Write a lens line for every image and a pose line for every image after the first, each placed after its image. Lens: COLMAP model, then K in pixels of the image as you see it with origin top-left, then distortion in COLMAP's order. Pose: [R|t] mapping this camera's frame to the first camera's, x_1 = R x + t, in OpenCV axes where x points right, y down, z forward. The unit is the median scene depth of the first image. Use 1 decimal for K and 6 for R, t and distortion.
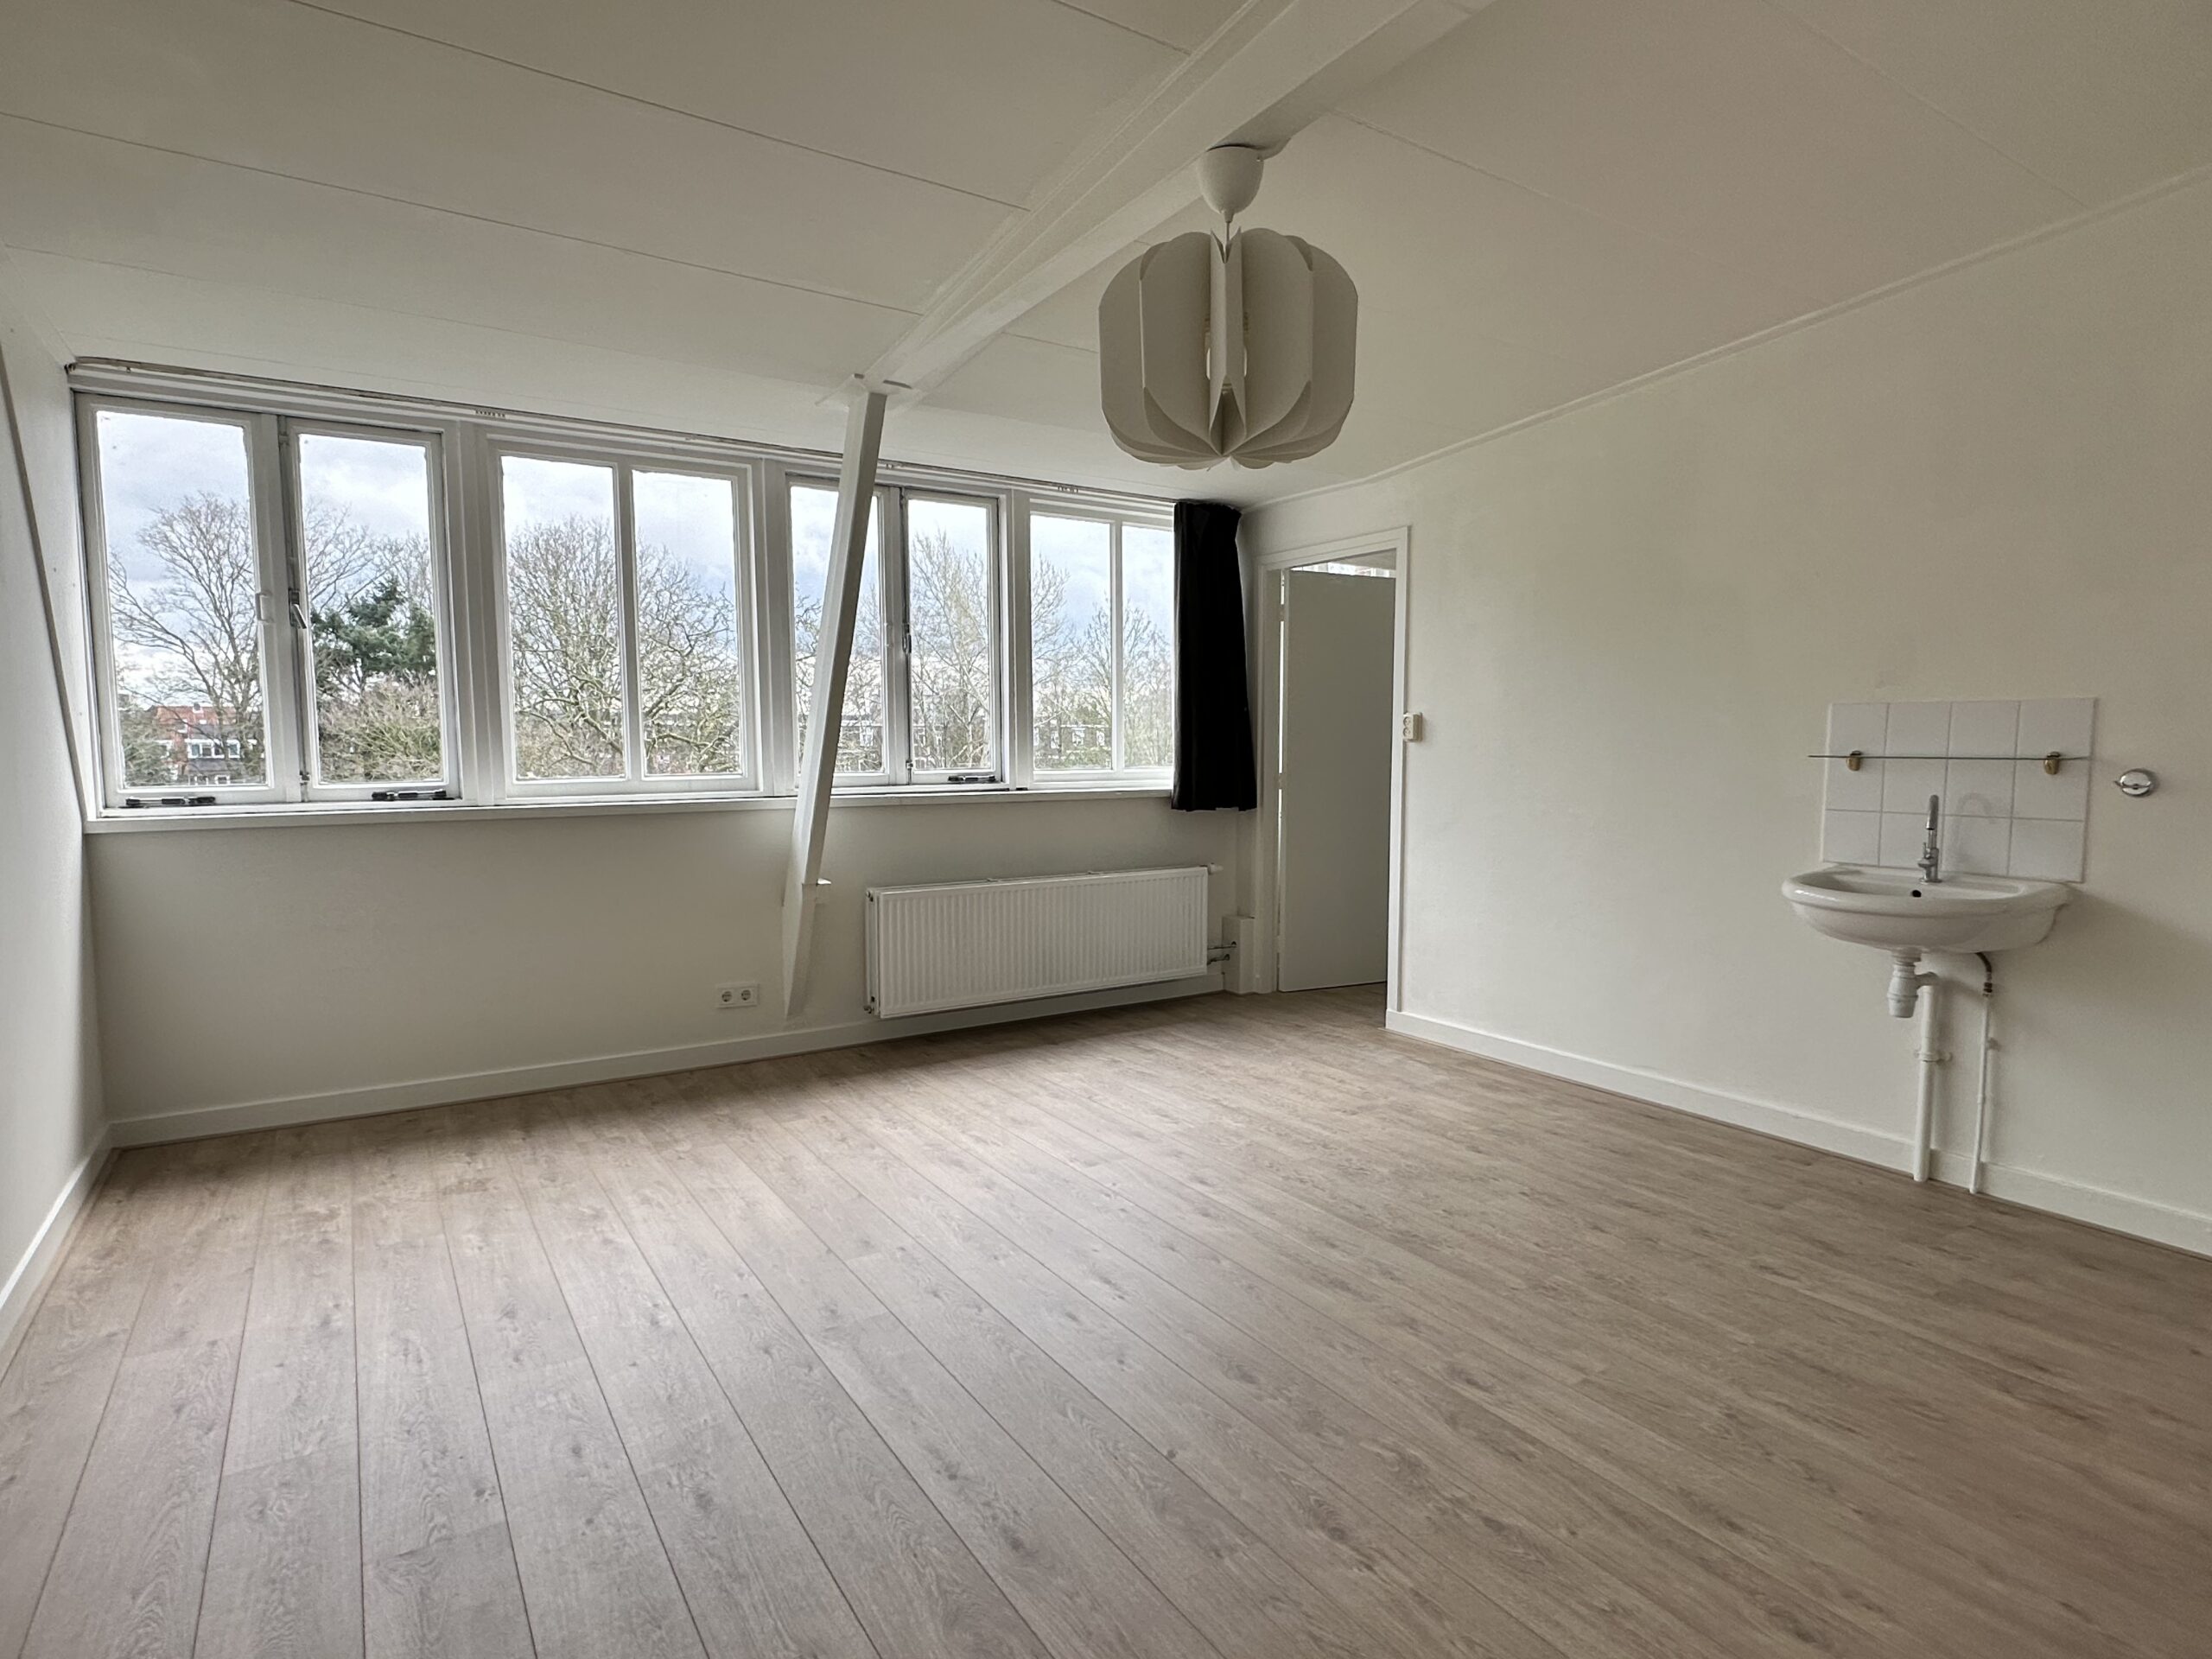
lens RADIAL K [[1179.5, 0, 1099.5], [0, 1179.5, 834.4], [0, 0, 1]] dist [0.003495, 0.001100]
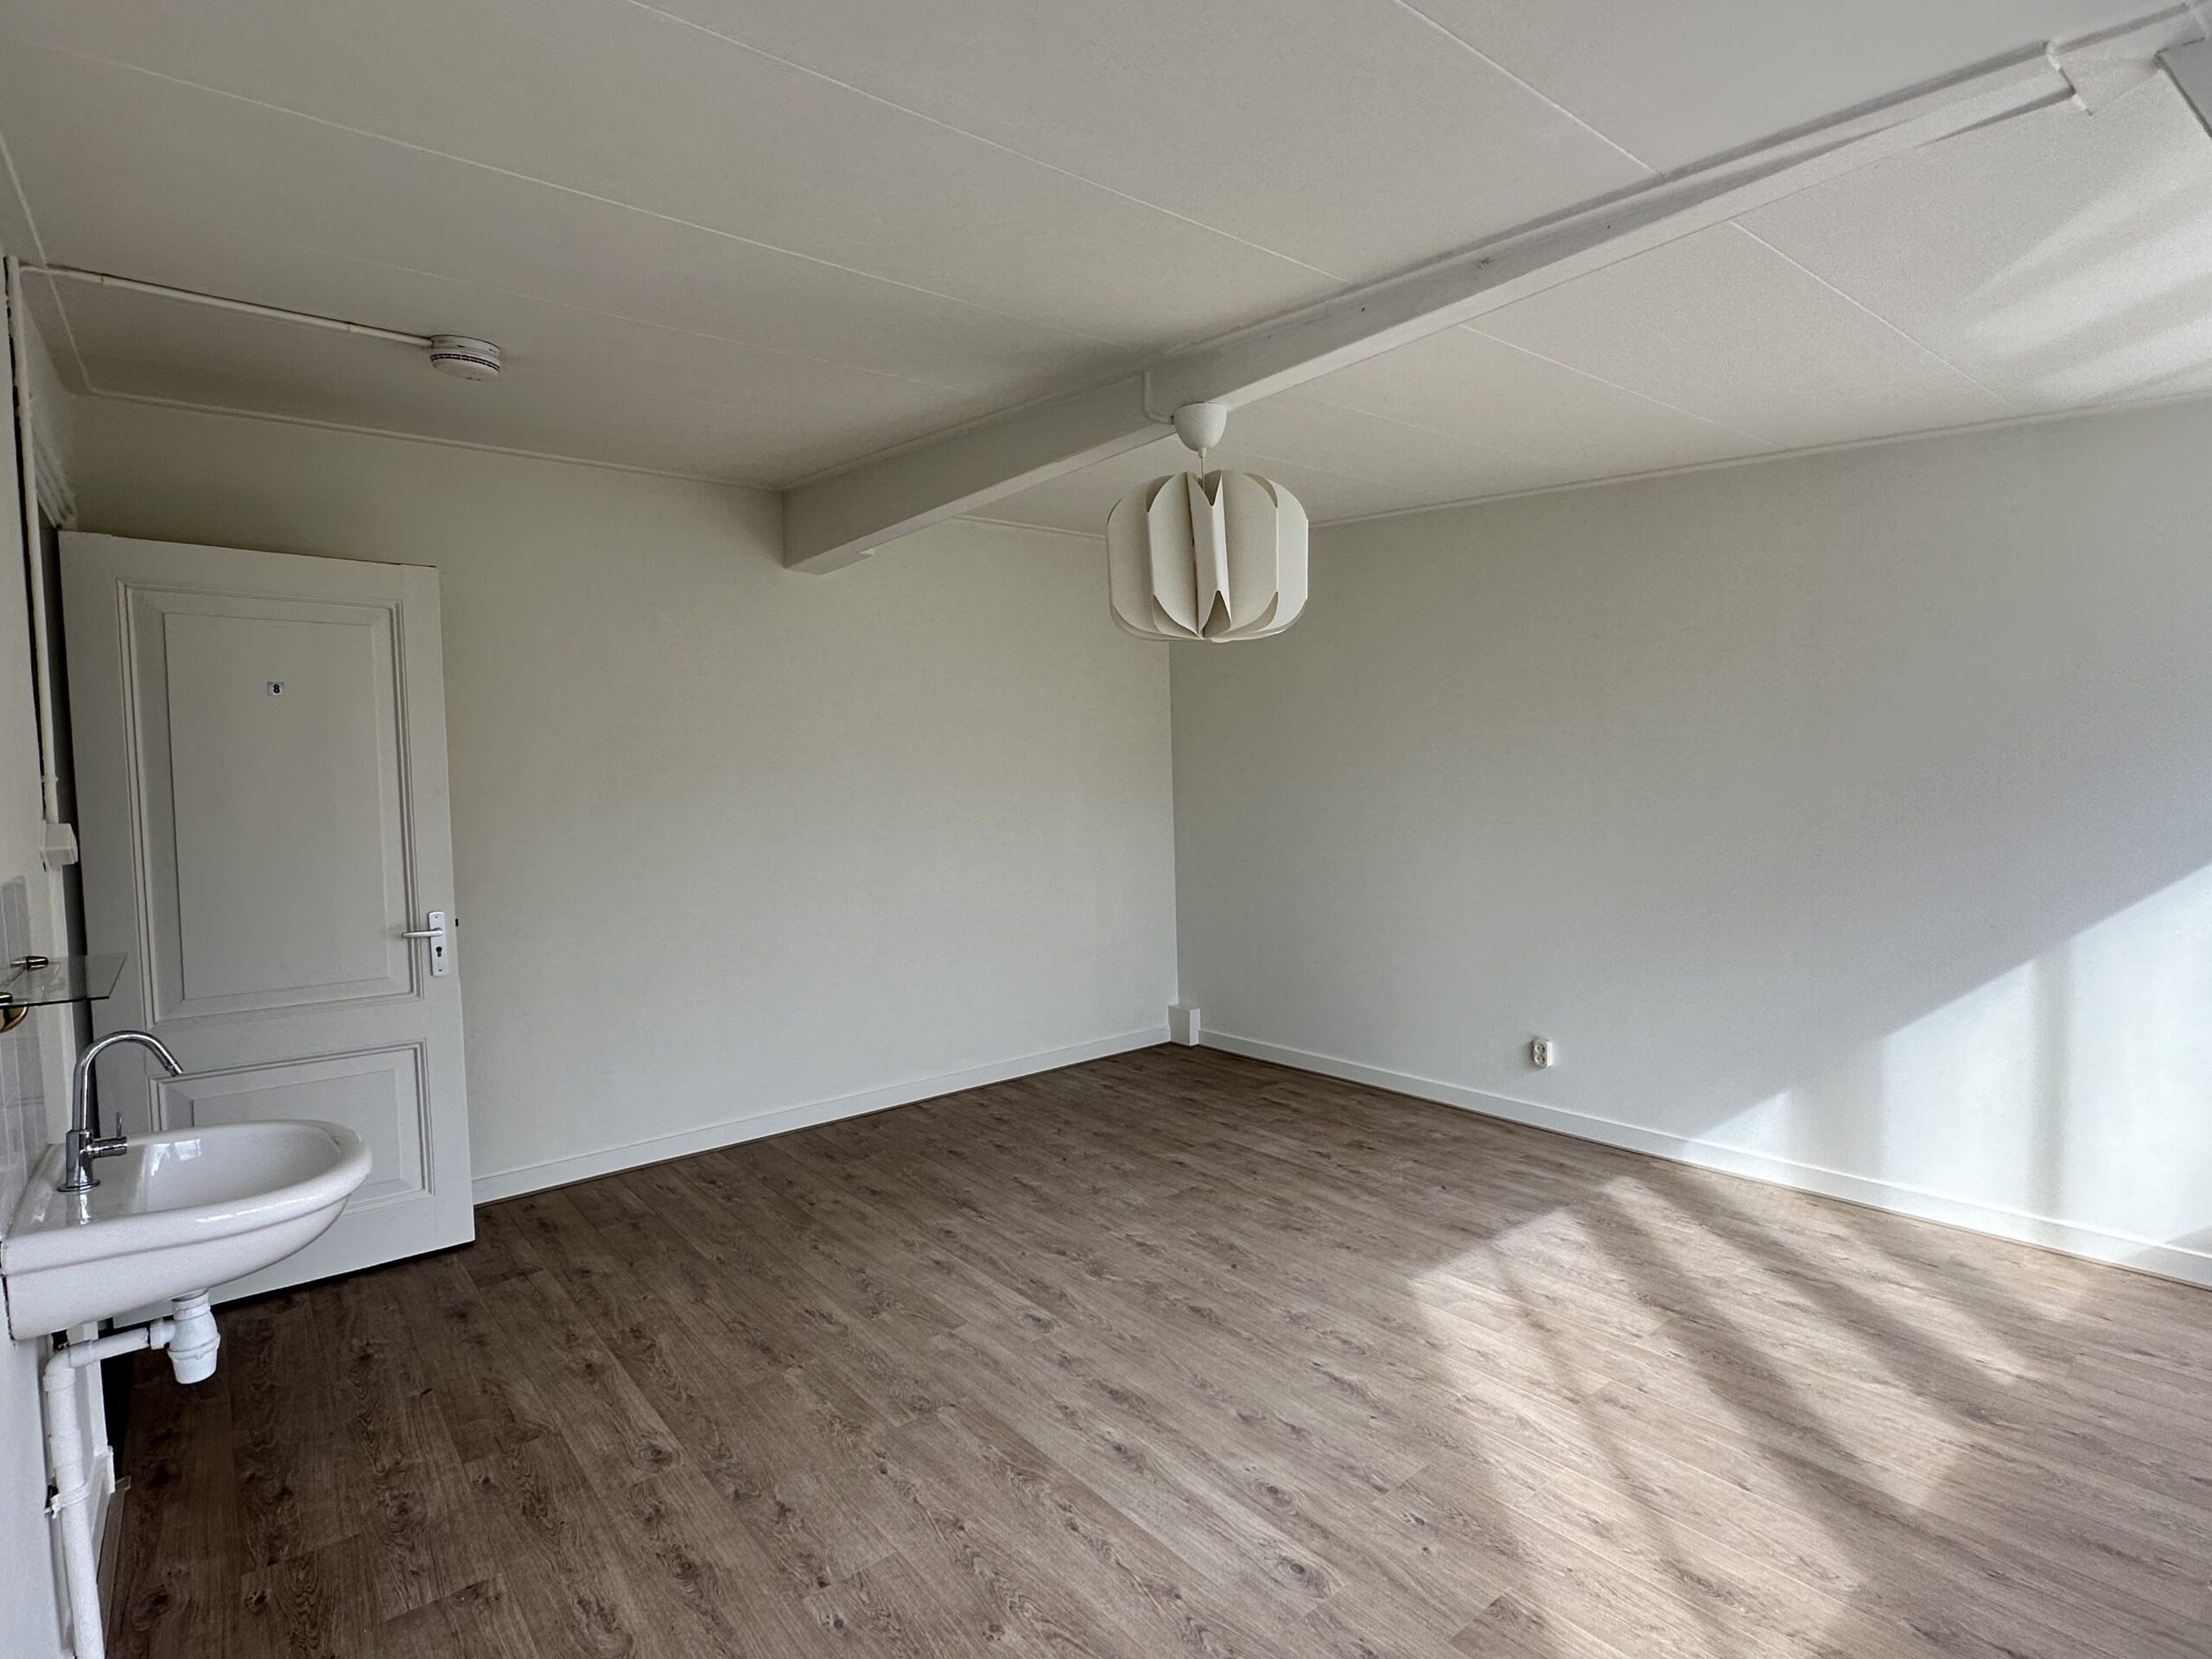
lens RADIAL K [[1114.3, 0, 1100.2], [0, 1114.3, 832.7], [0, 0, 1]] dist [-0.009977, 0.002908]
pose [[-0.994123, 0.034016, -0.102770, 0.244244], [0.020654, 0.991508, 0.128395, -0.188486], [0.106265, 0.125517, -0.986384, 1.529642]]
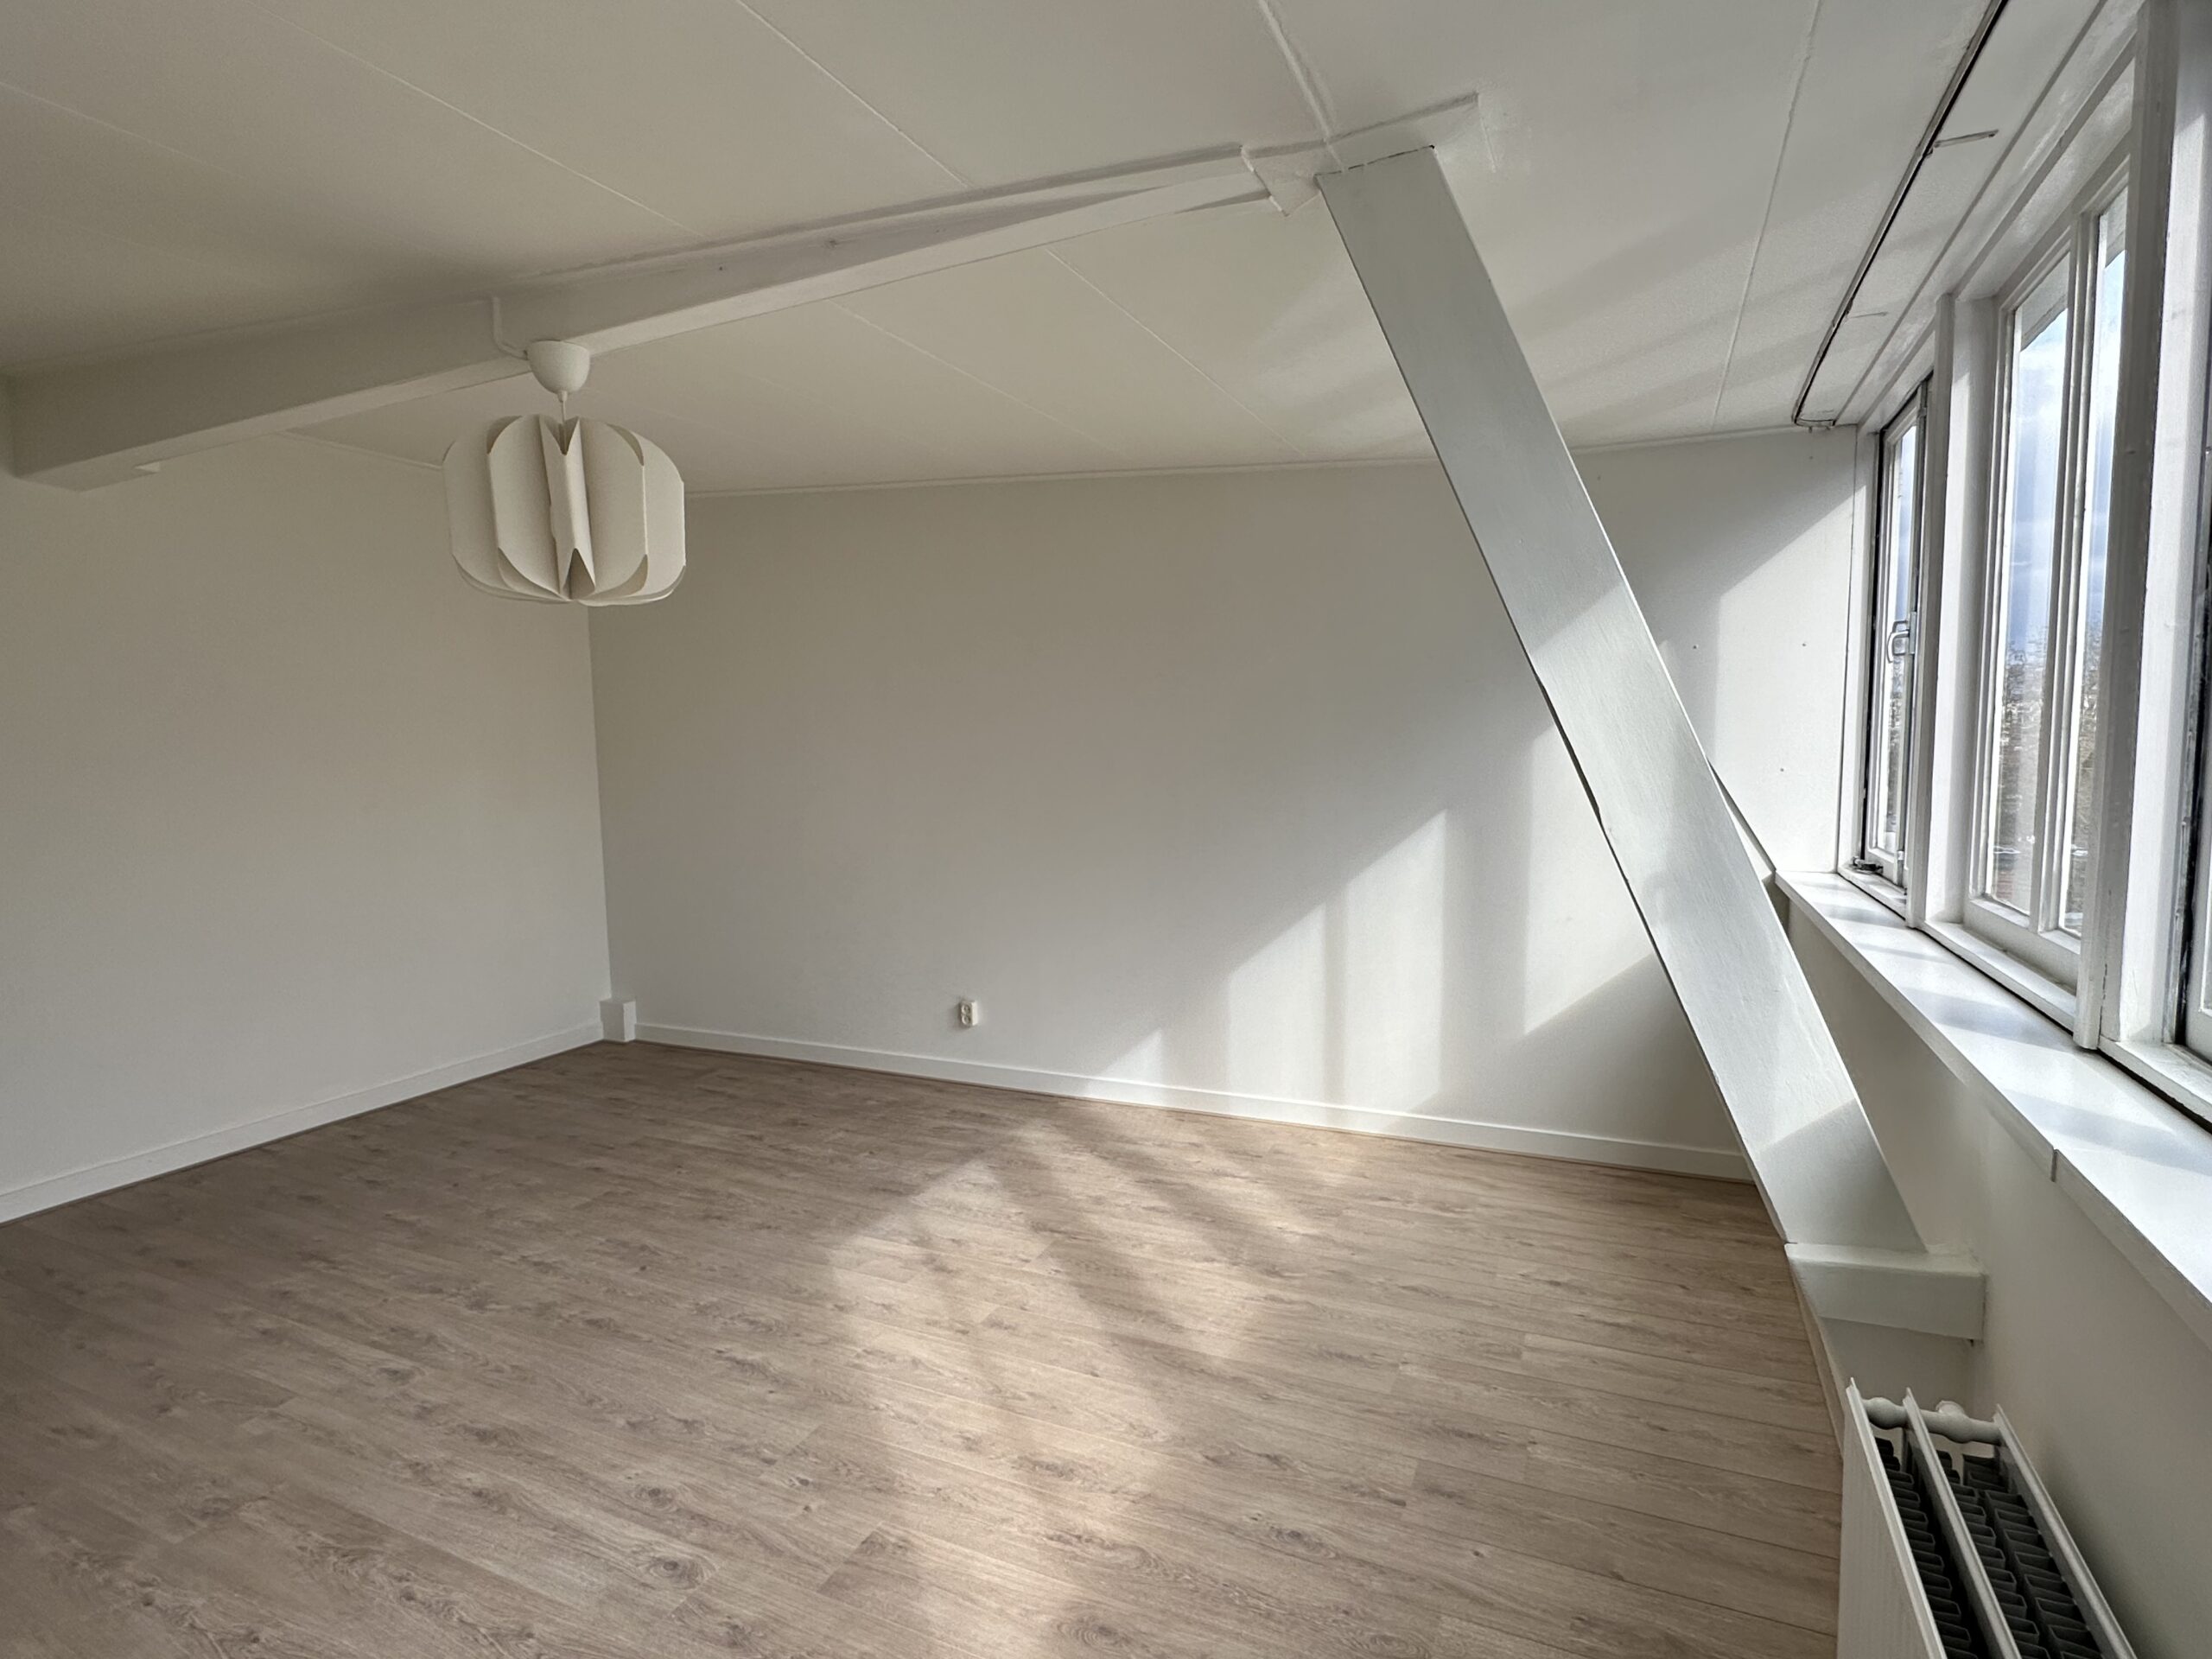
lens RADIAL K [[1114.3, 0, 1102.2], [0, 1114.3, 839.0], [0, 0, 1]] dist [-0.009977, 0.002908]
pose [[-0.848280, 0.064591, -0.525594, 0.178503], [-0.019858, 0.987955, 0.153462, -0.186883], [0.529175, 0.140616, -0.836780, 1.554516]]
